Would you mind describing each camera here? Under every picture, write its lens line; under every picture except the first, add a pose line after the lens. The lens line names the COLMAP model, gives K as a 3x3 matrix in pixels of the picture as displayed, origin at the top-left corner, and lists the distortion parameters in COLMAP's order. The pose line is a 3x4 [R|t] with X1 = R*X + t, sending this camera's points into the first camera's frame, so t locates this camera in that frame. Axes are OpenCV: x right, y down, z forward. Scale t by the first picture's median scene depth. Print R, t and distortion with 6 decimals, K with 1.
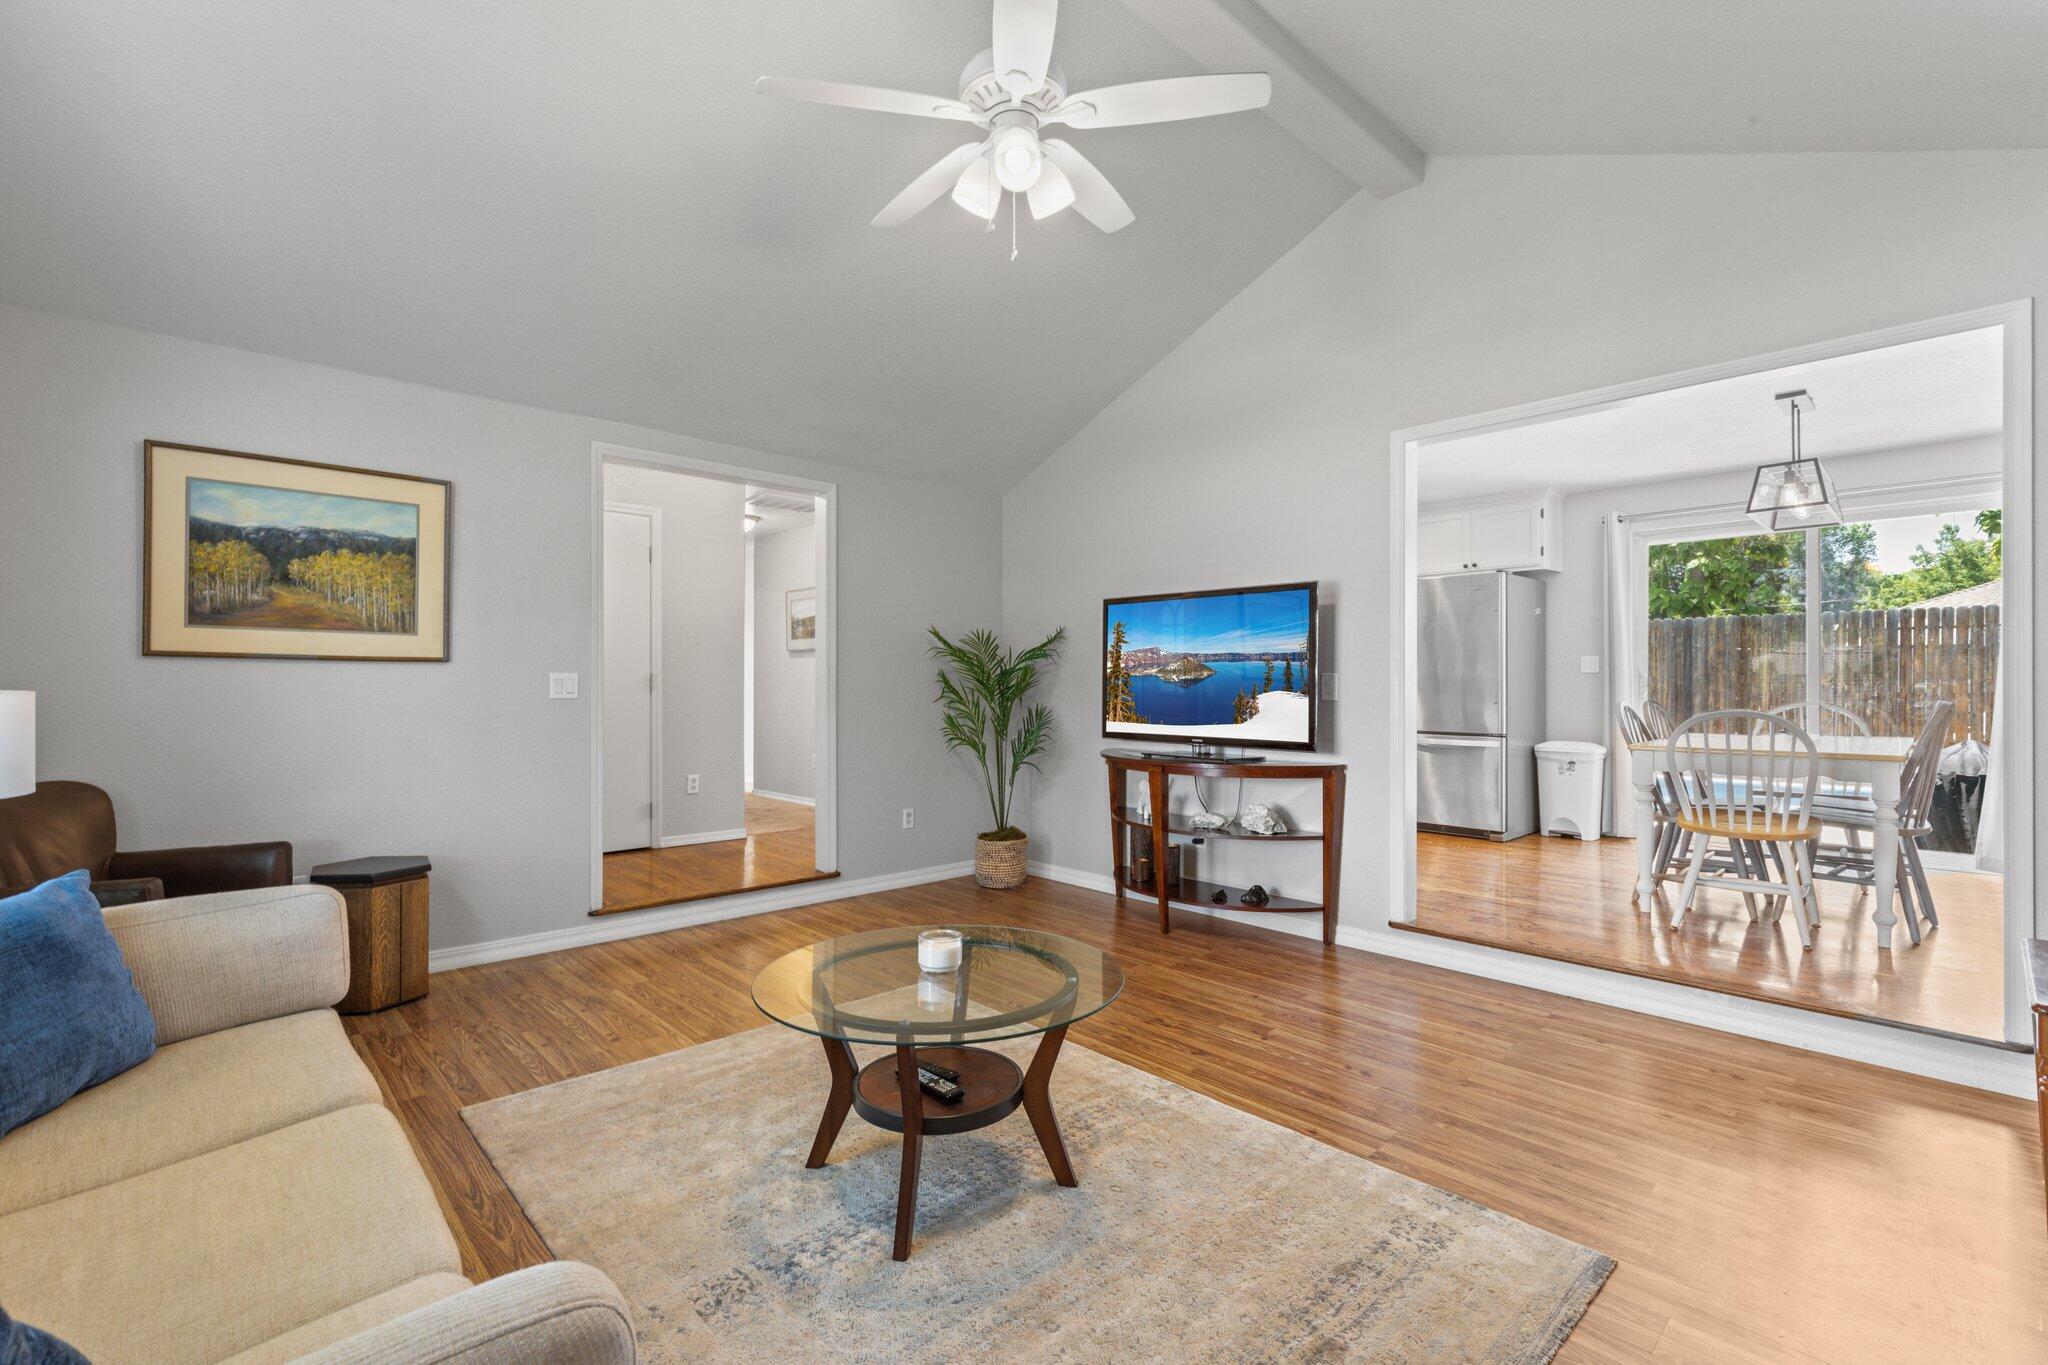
lens RADIAL K [[914.6, 0, 1048.4], [0, 914.6, 685.2], [0, 0, 1]] dist [0.000091, 0.000466]
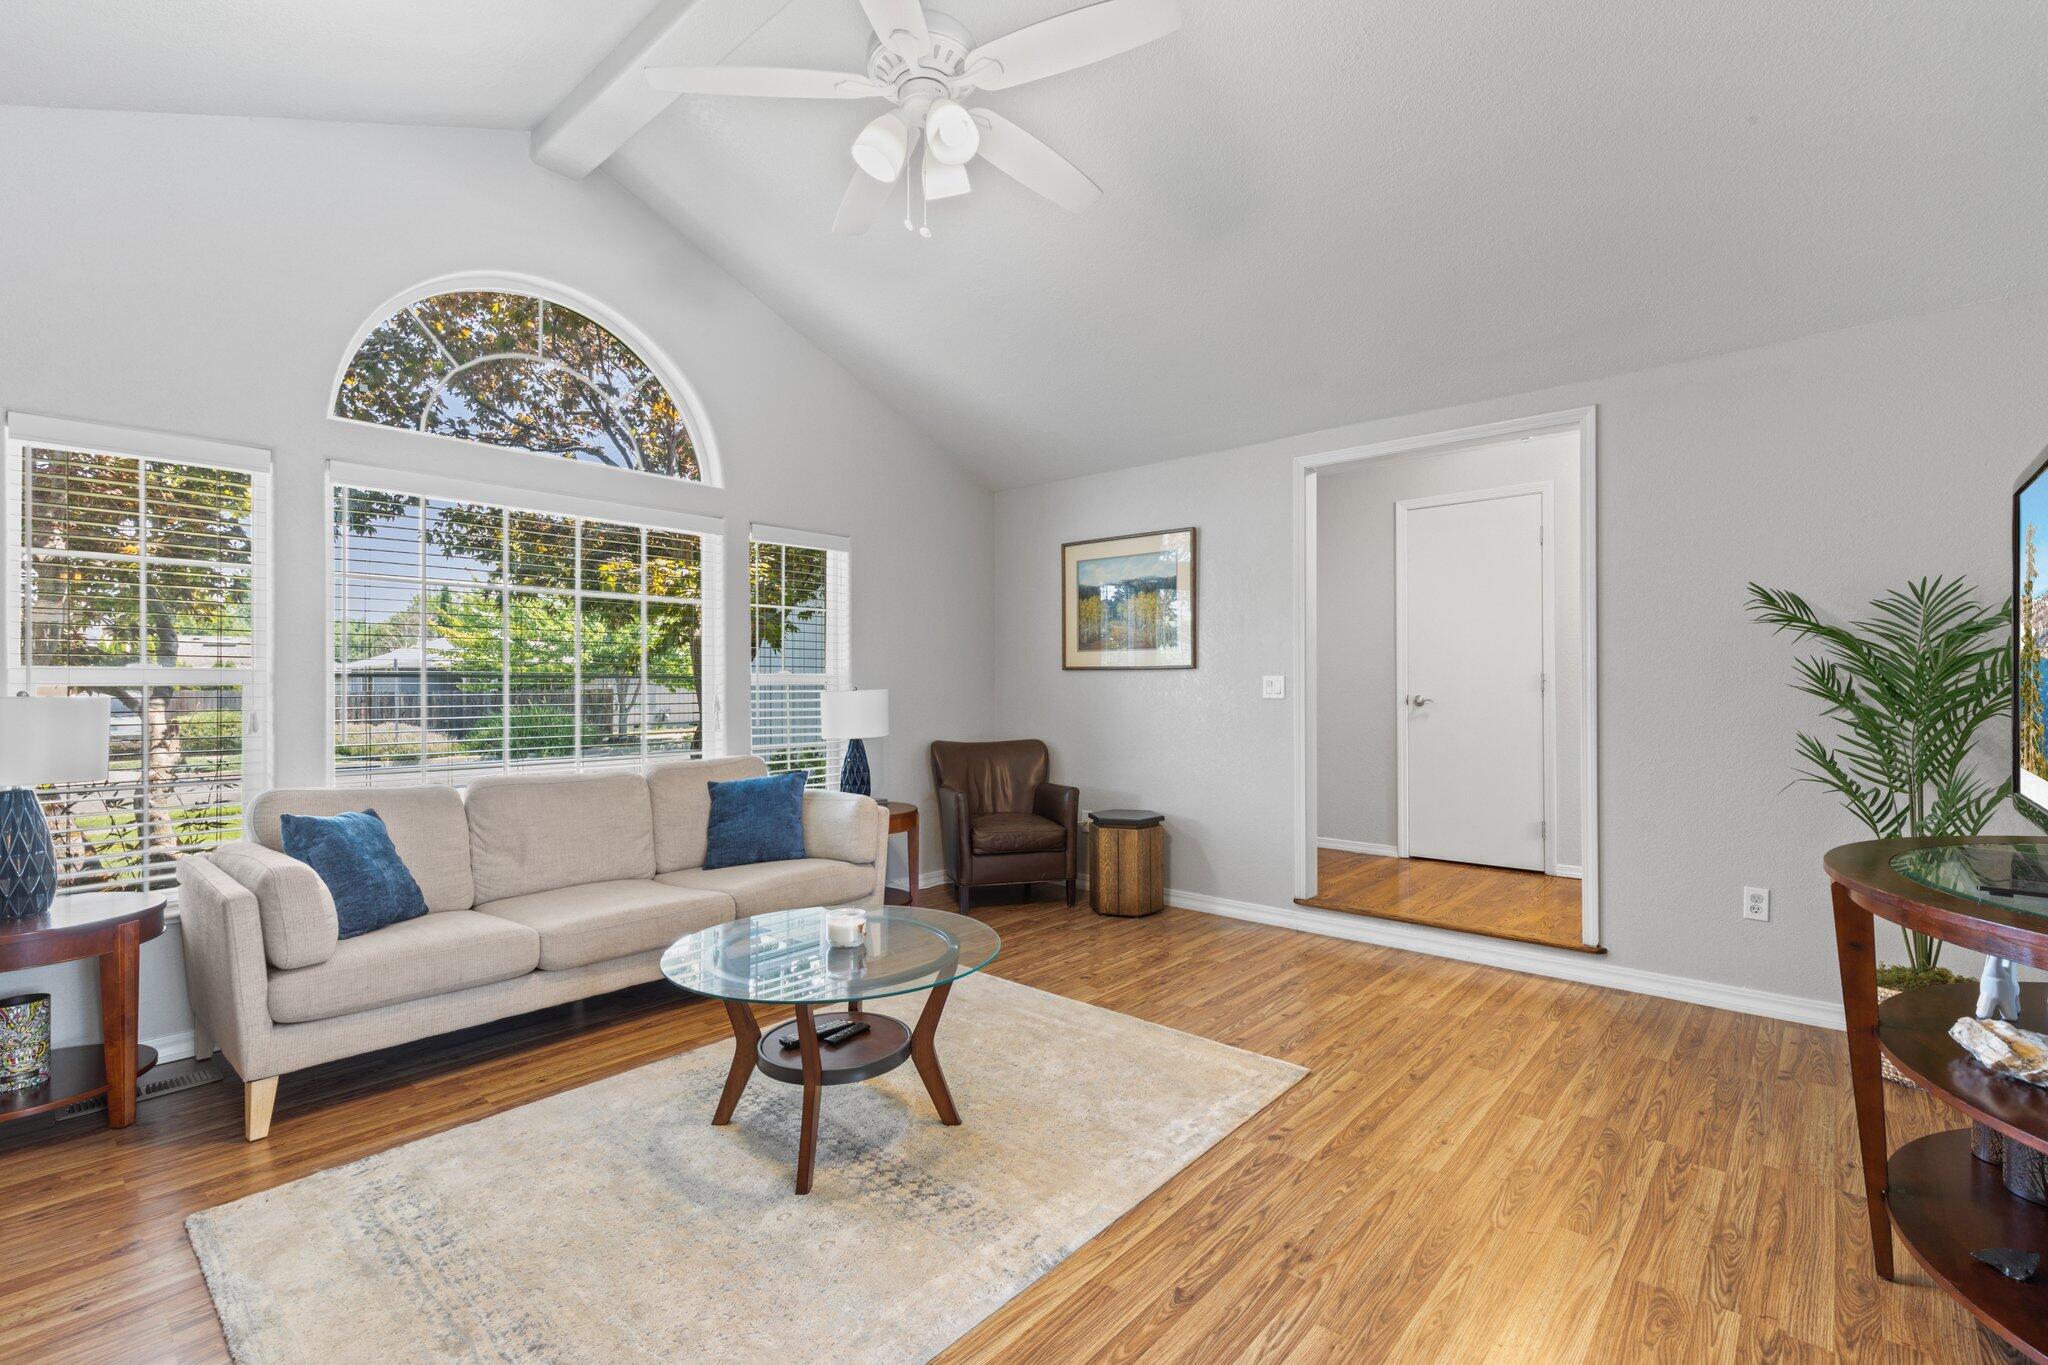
lens RADIAL K [[914.6, 0, 1044.1], [0, 914.6, 685.7], [0, 0, 1]] dist [0.000091, 0.000466]
pose [[0.097976, -0.001958, -0.995187, 0.655563], [0.000357, 0.999998, -0.001933, 0.000501], [0.995189, -0.000166, 0.097976, 0.737569]]
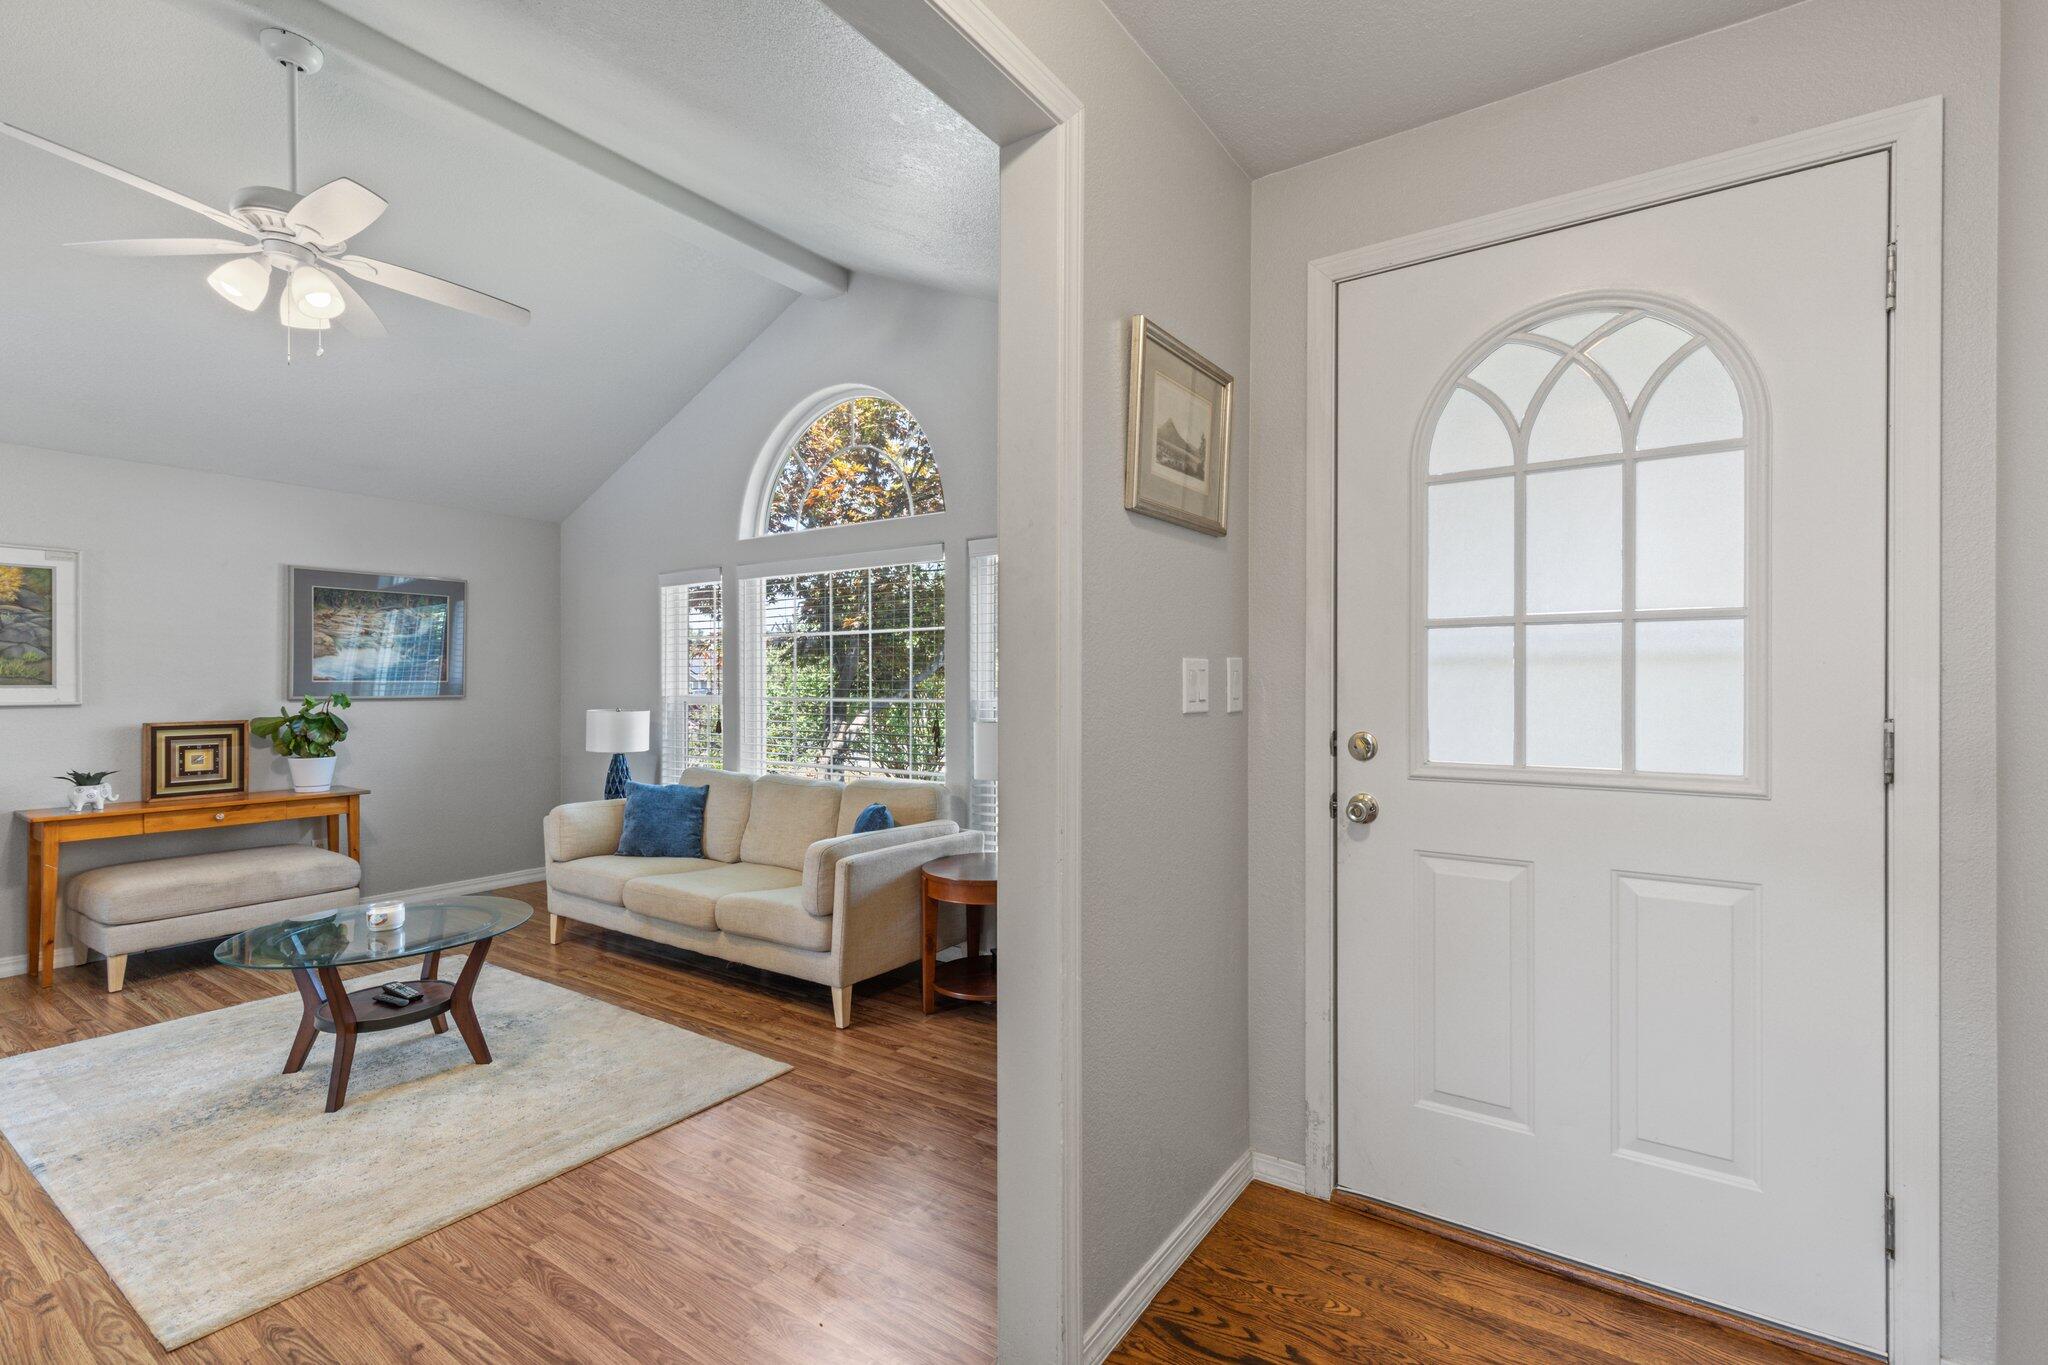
lens RADIAL K [[914.6, 0, 1047.2], [0, 914.6, 685.7], [0, 0, 1]] dist [0.000091, 0.000466]
pose [[-0.977353, 0.002212, -0.211605, -0.529990], [0.000914, 0.999980, 0.006230, -0.044628], [0.211614, 0.005896, -0.977335, 1.683525]]
